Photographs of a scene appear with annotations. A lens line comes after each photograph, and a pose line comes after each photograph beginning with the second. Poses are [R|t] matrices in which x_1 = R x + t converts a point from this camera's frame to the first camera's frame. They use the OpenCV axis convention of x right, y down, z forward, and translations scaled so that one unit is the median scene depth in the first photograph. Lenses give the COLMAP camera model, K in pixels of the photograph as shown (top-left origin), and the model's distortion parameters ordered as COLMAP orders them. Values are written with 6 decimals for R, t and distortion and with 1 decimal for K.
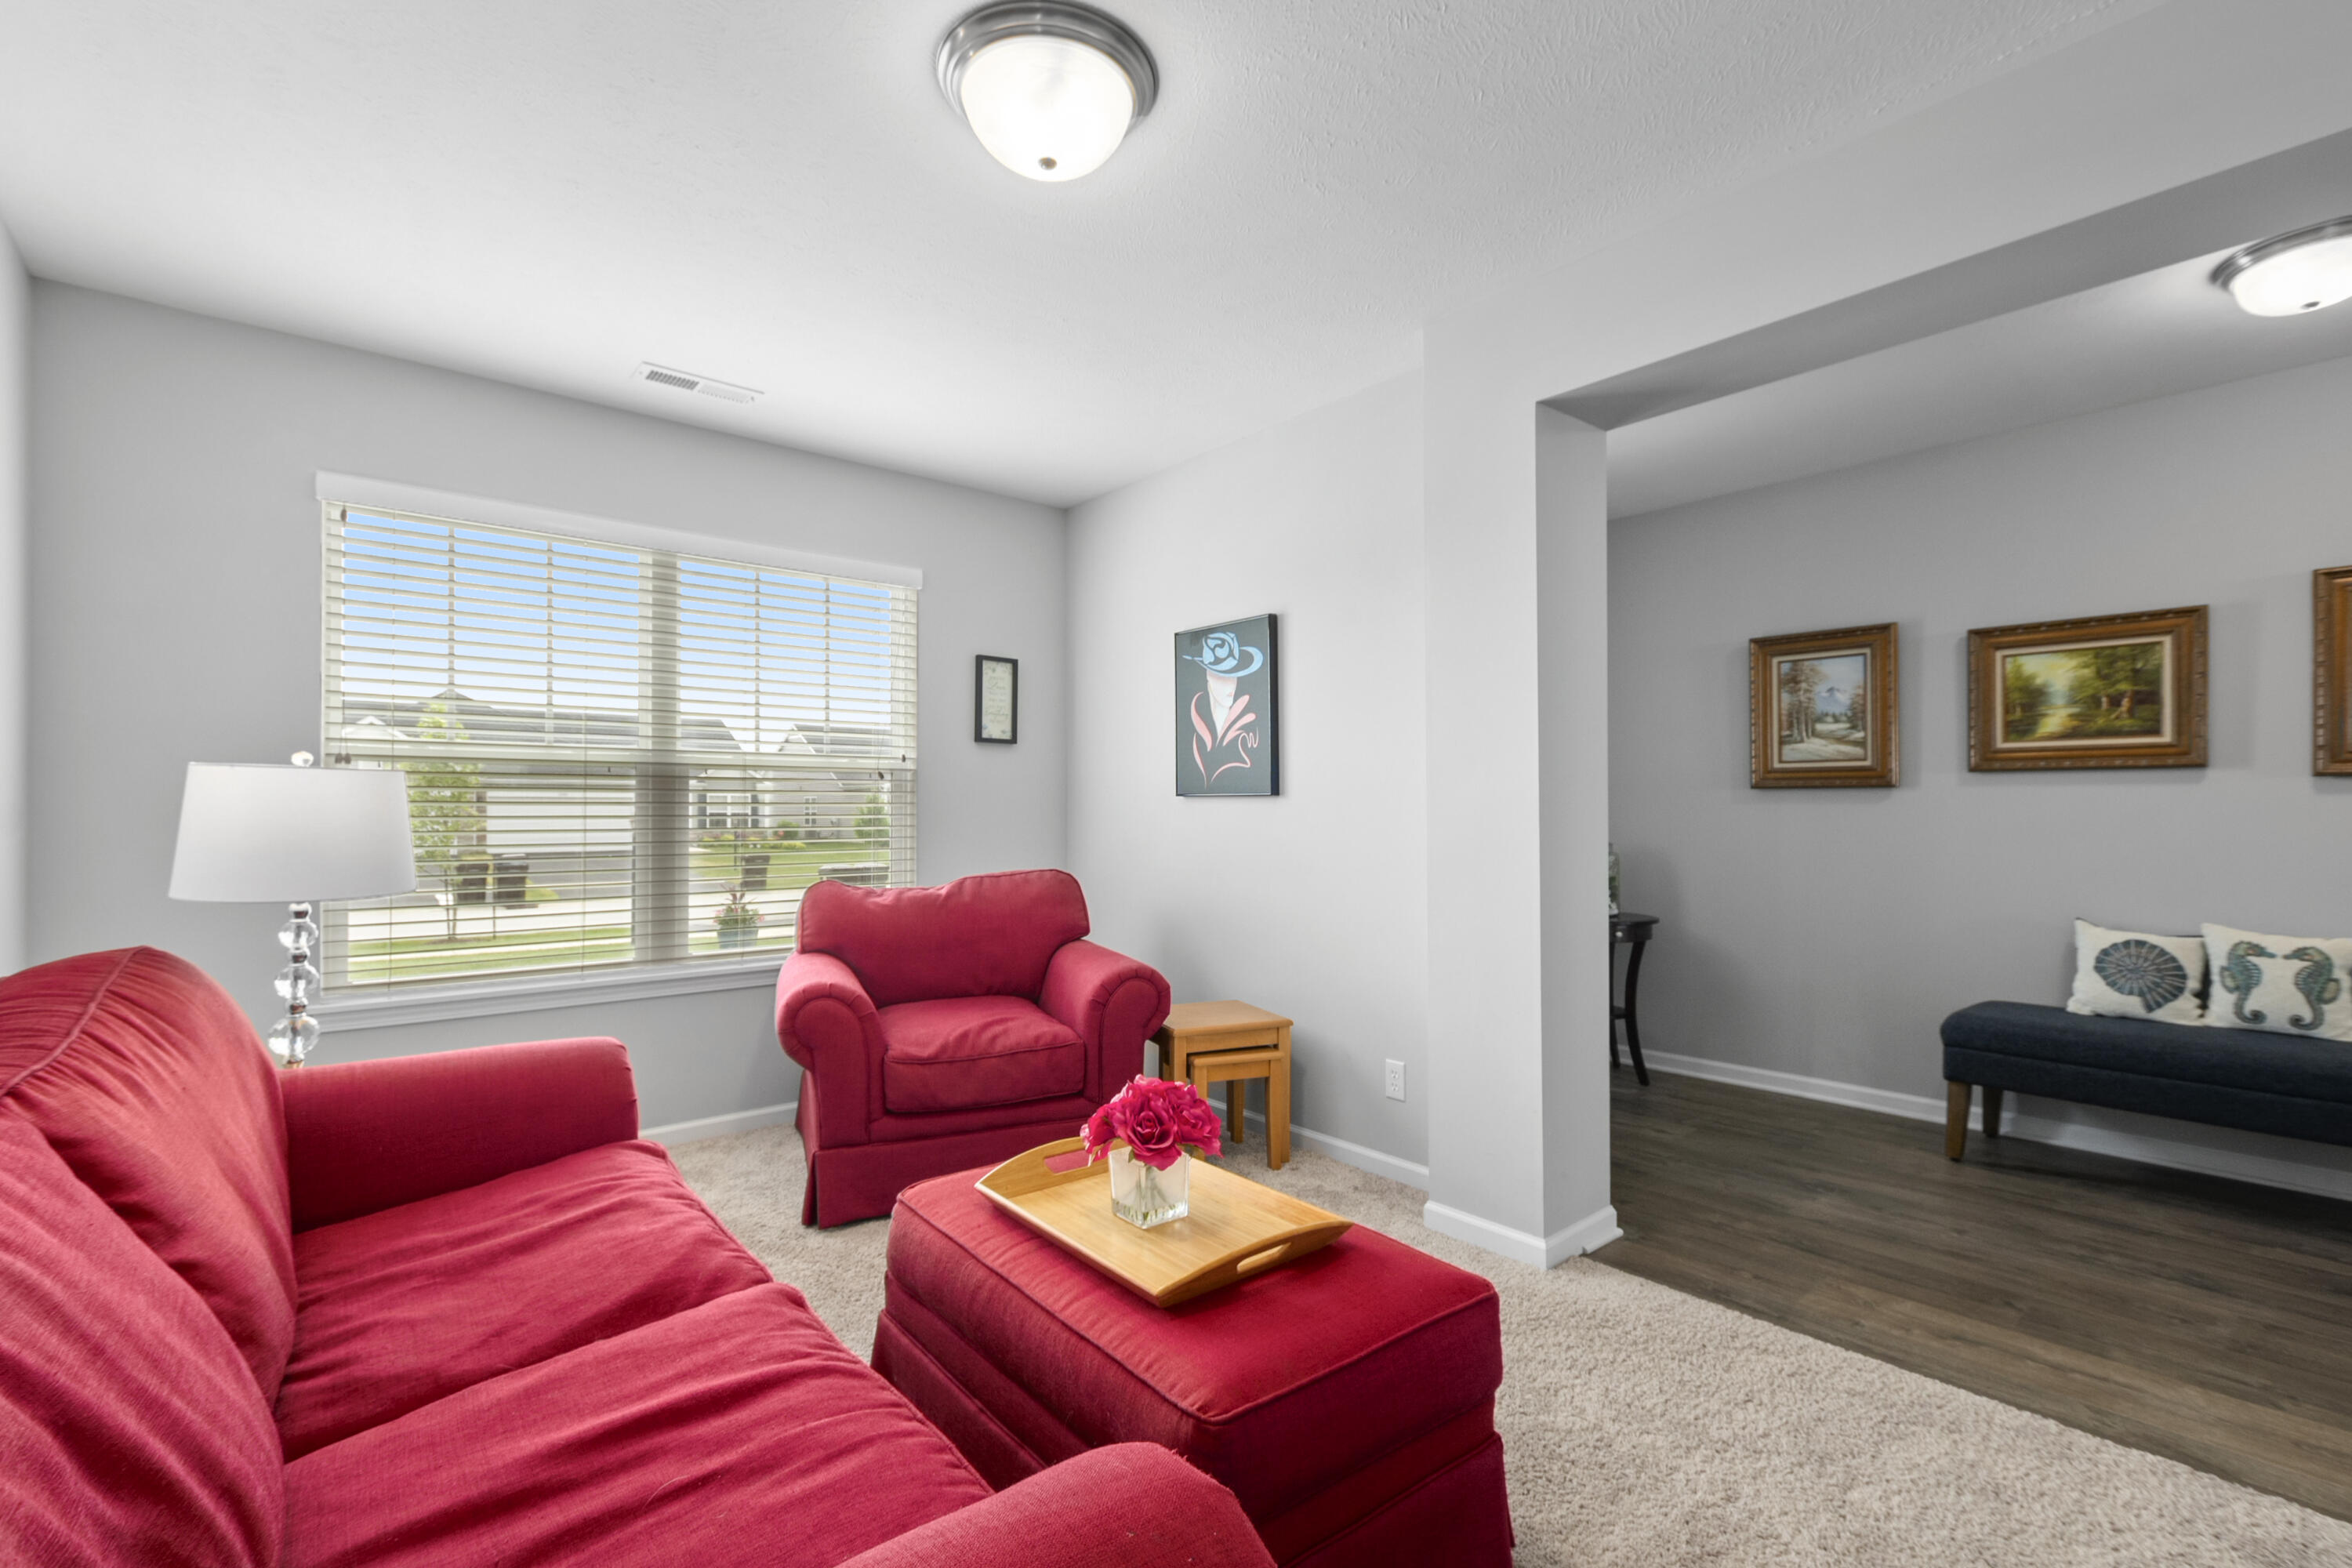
lens RADIAL K [[1027.3, 0, 1177.2], [0, 1027.3, 798.4], [0, 0, 1]] dist [-0.002346, -0.001114]
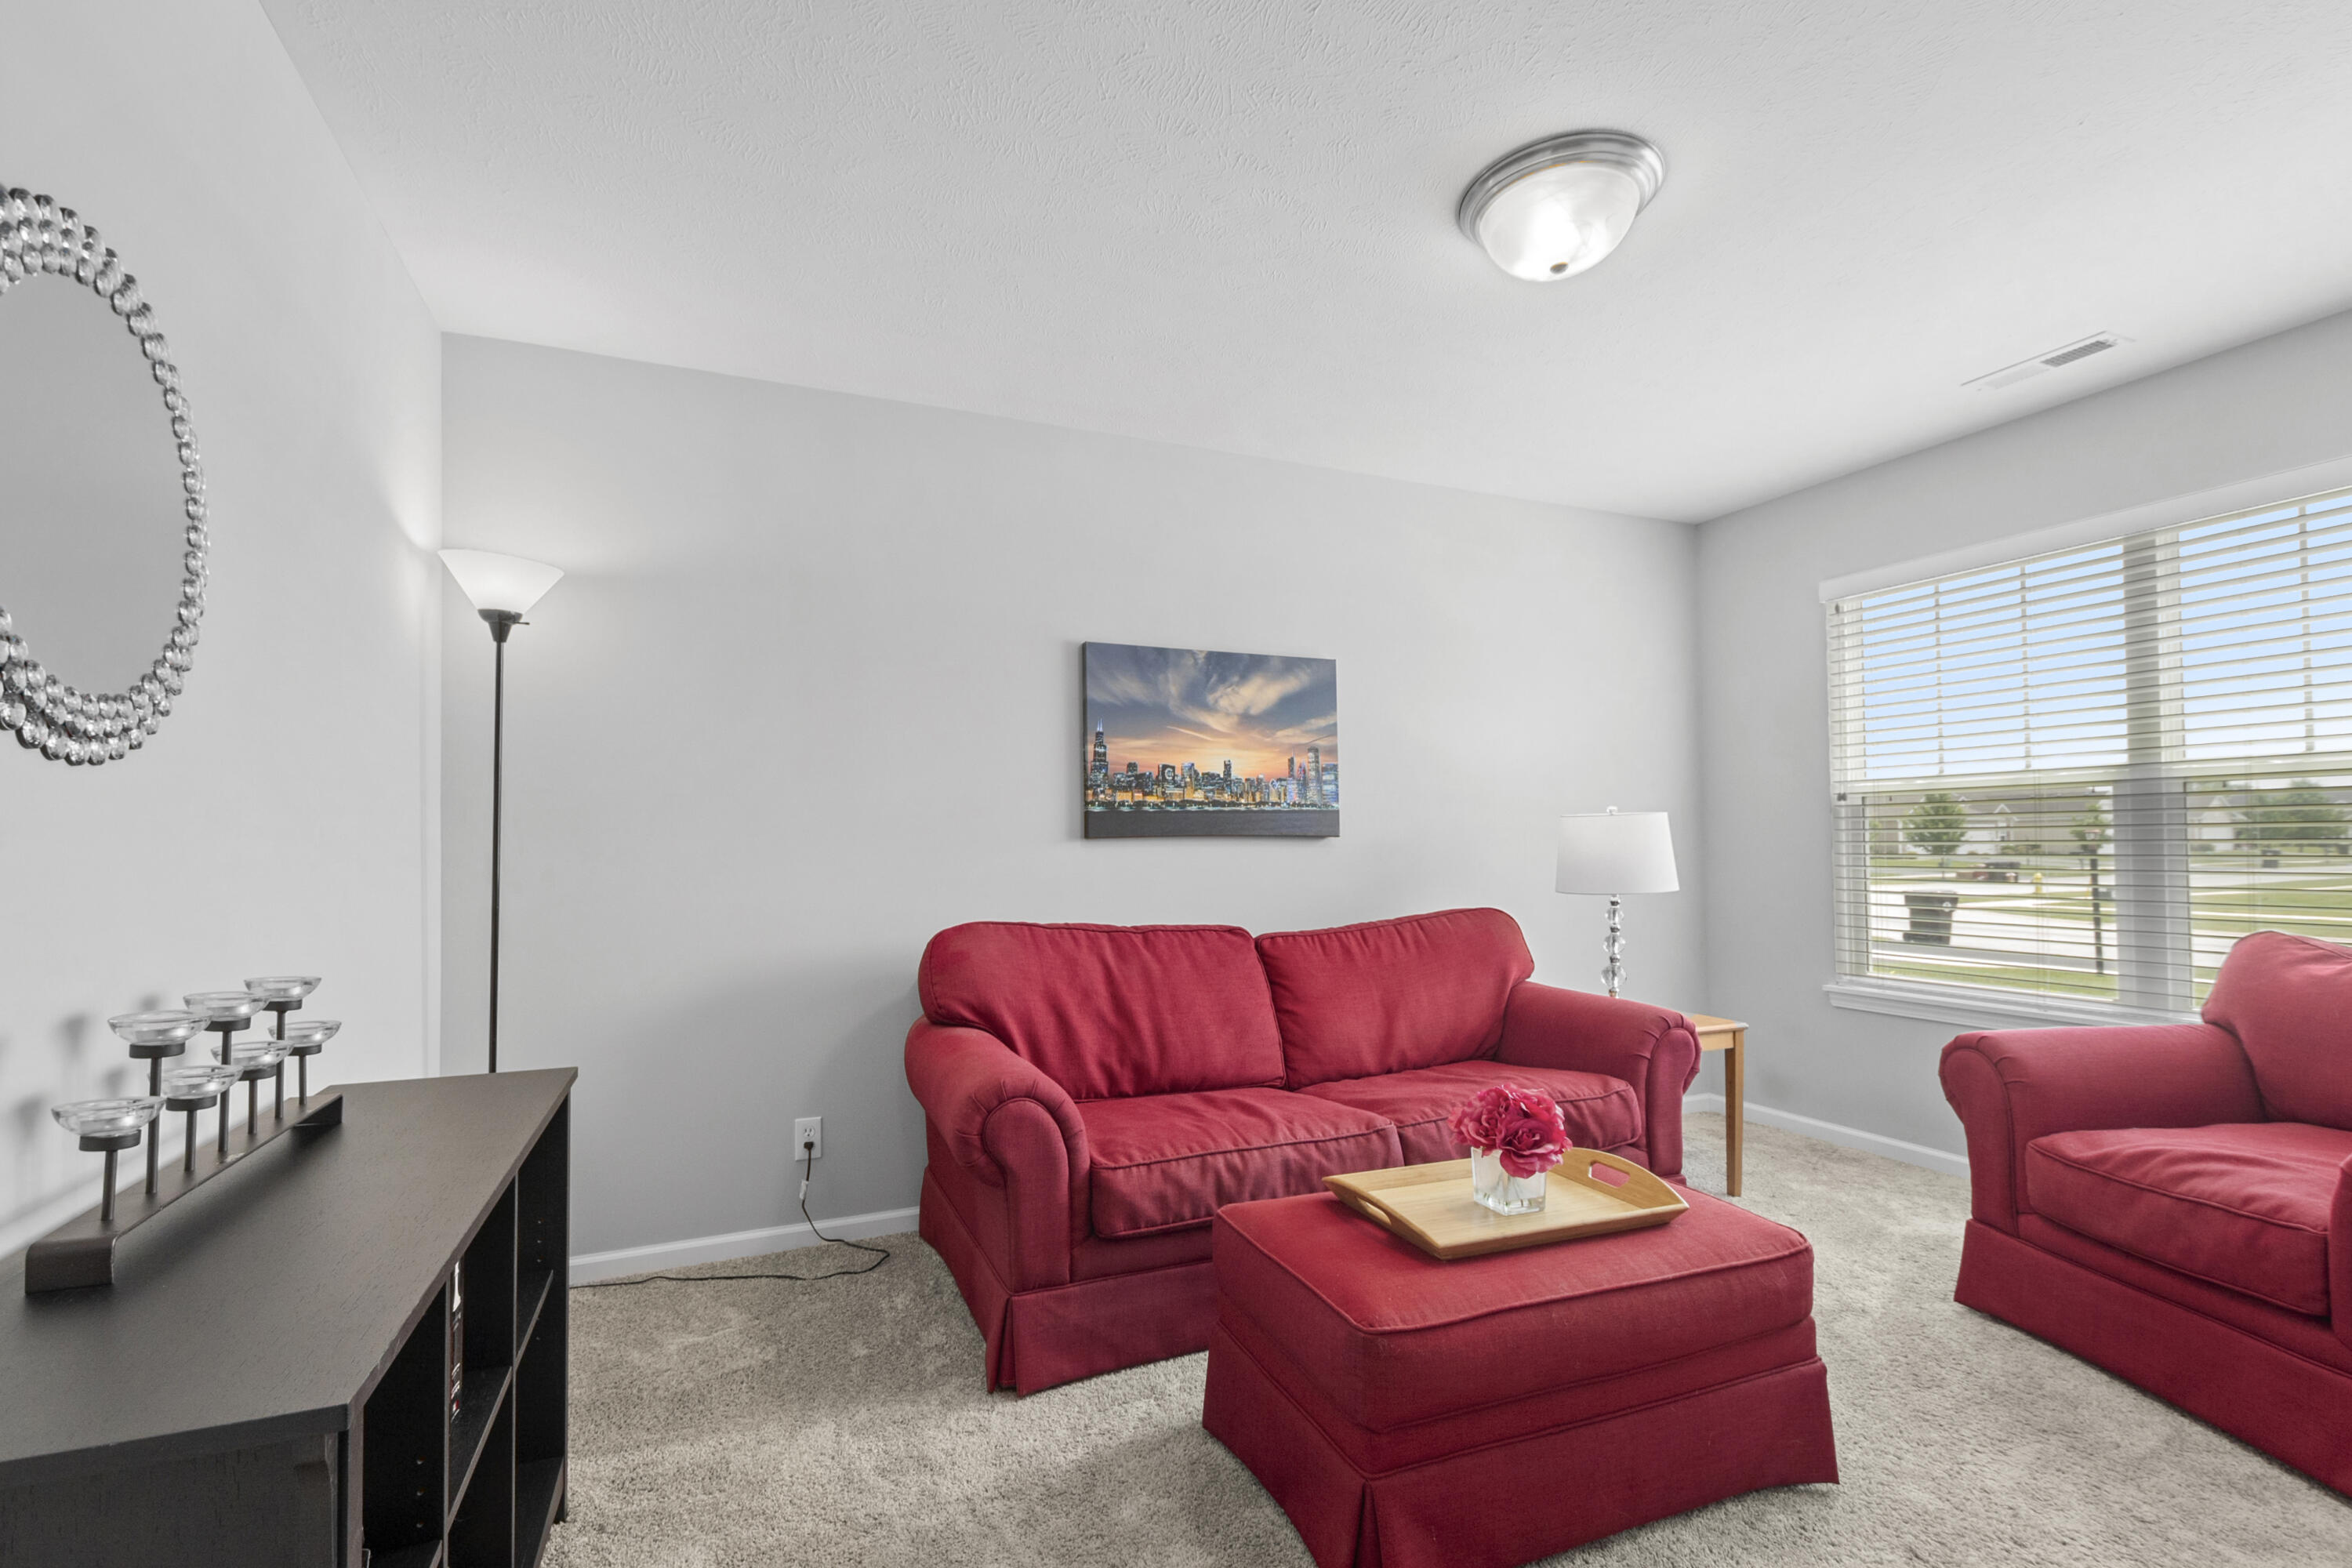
lens RADIAL K [[1027.3, 0, 1177.2], [0, 1027.3, 798.4], [0, 0, 1]] dist [-0.002346, -0.001114]
pose [[-0.281560, -0.040162, -0.958703, 0.656913], [0.023694, 0.998528, -0.048789, 0.005472], [0.959251, -0.036452, -0.280194, 0.557174]]
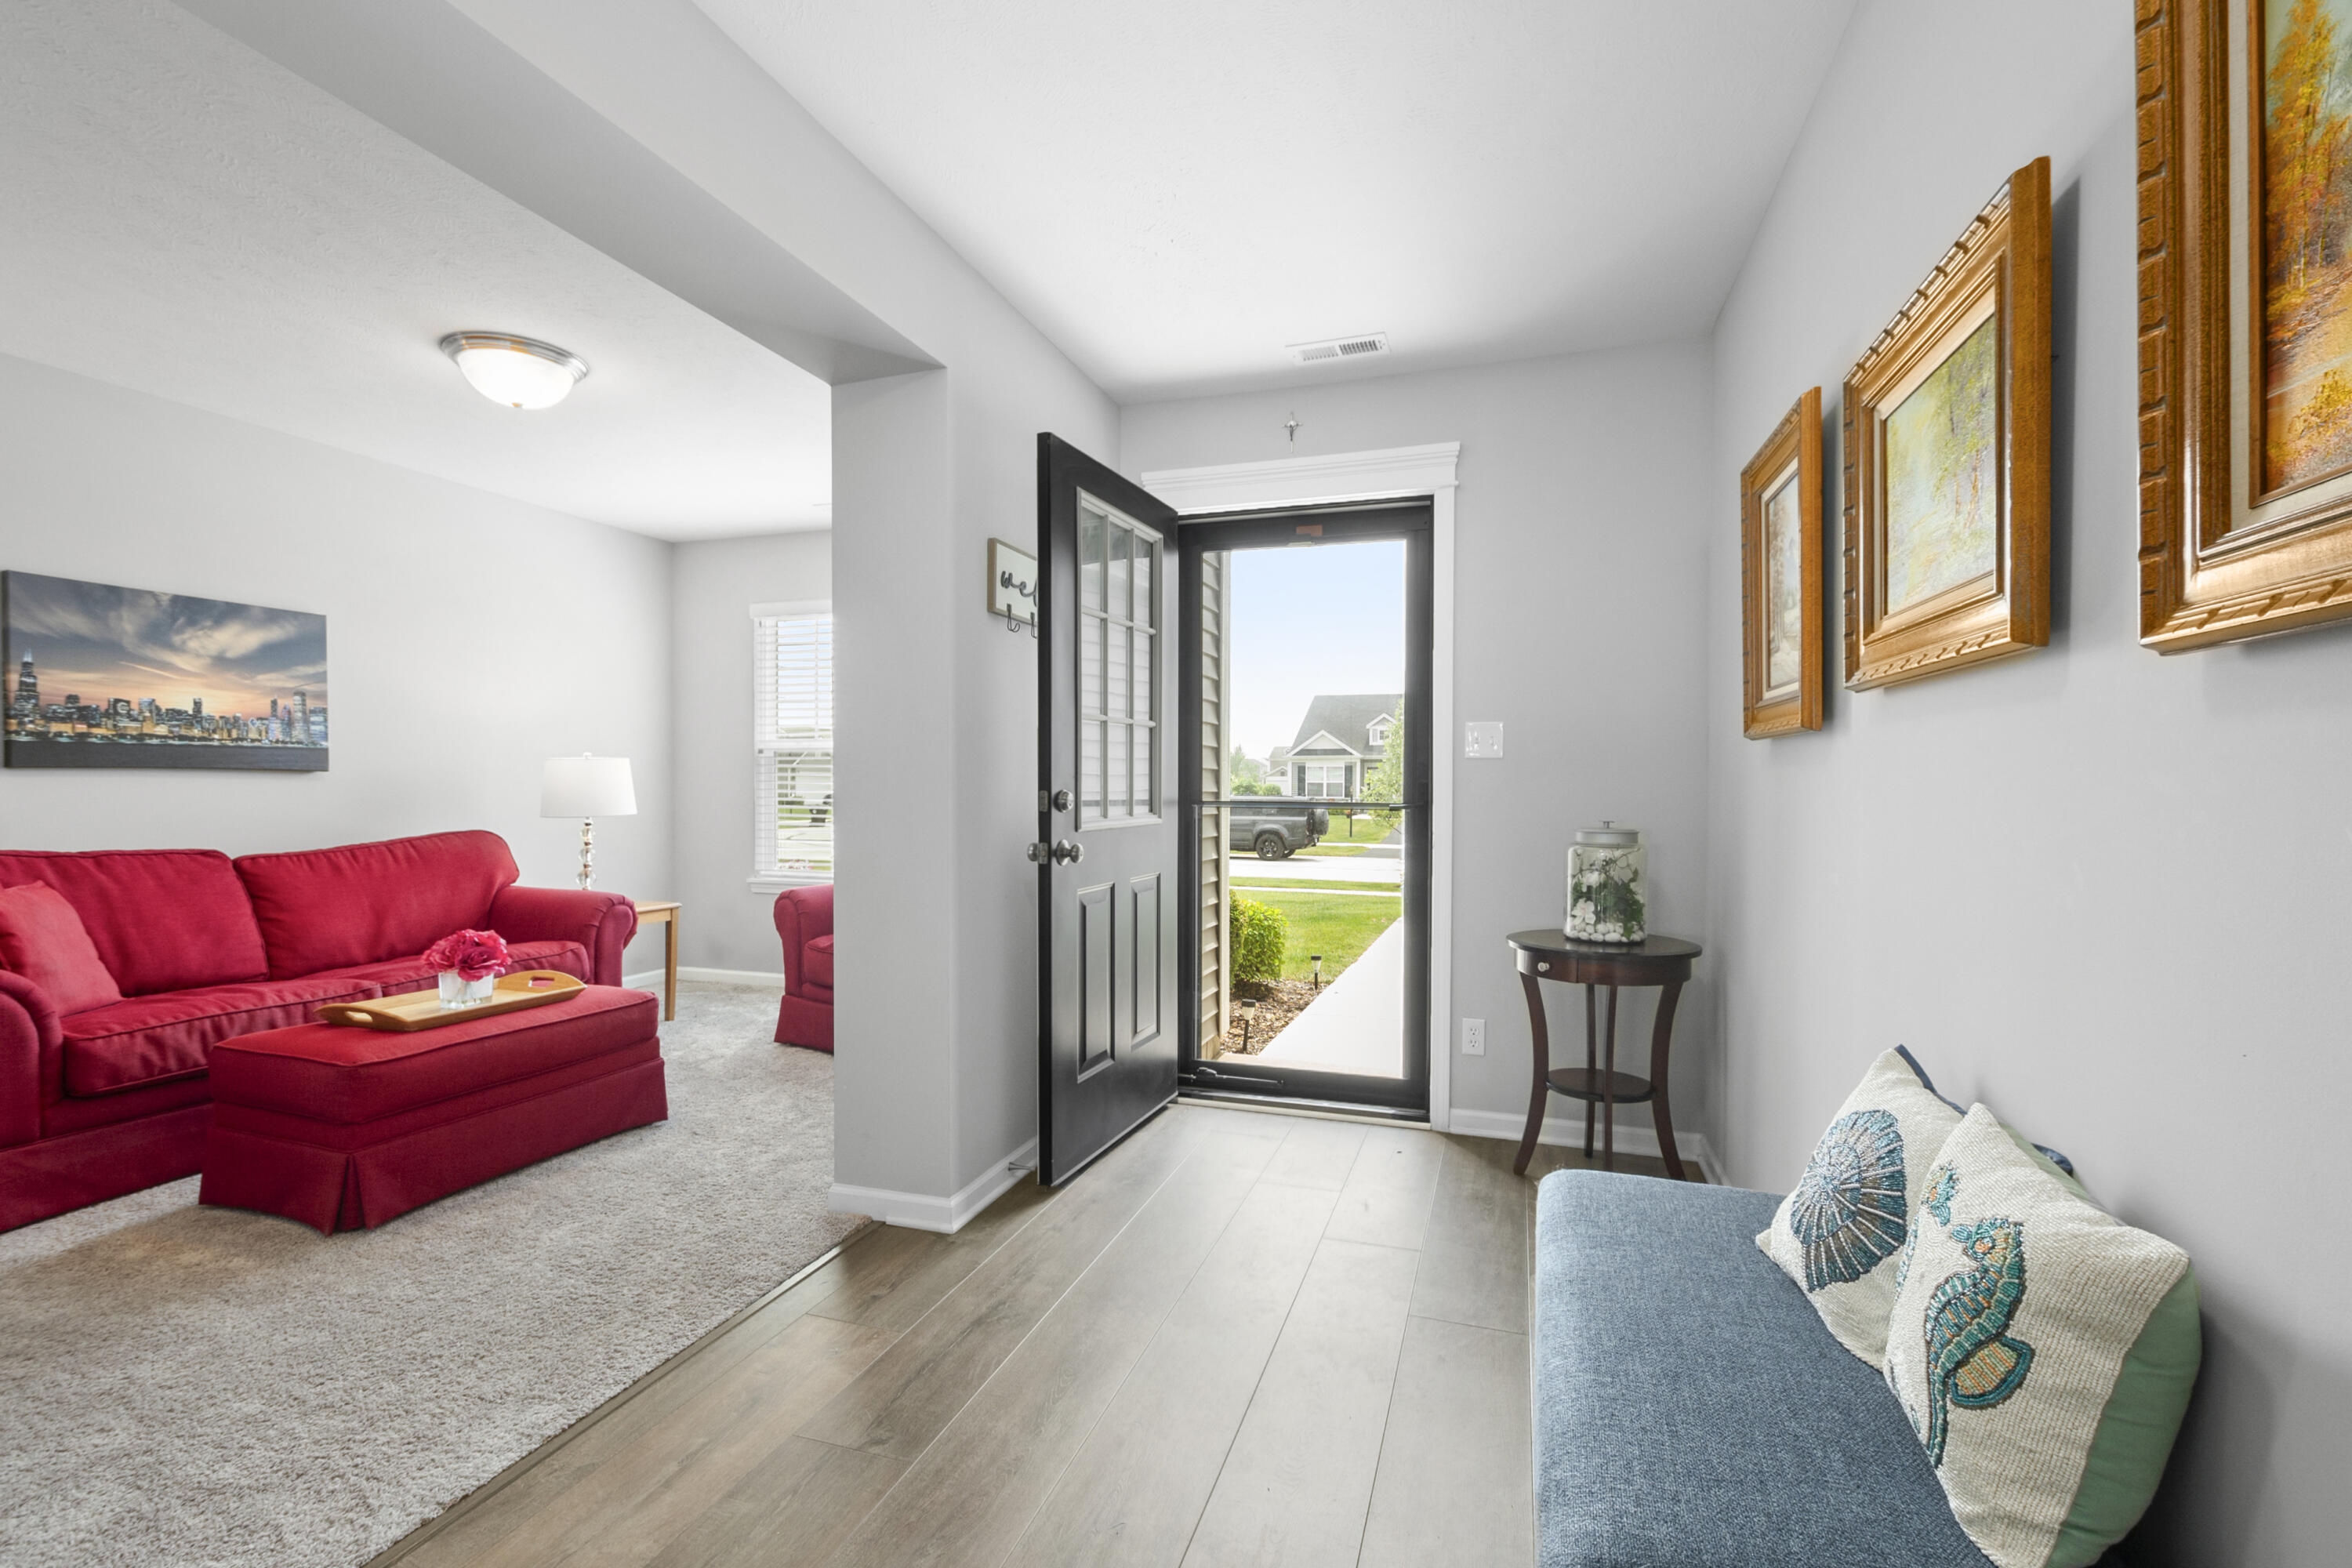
lens RADIAL K [[1027.3, 0, 1177.2], [0, 1027.3, 798.4], [0, 0, 1]] dist [-0.002346, -0.001114]
pose [[0.537113, 0.012247, -0.843421, 1.224727], [0.011164, 0.999704, 0.021626, 0.015653], [0.843436, -0.021032, 0.536818, 0.622593]]
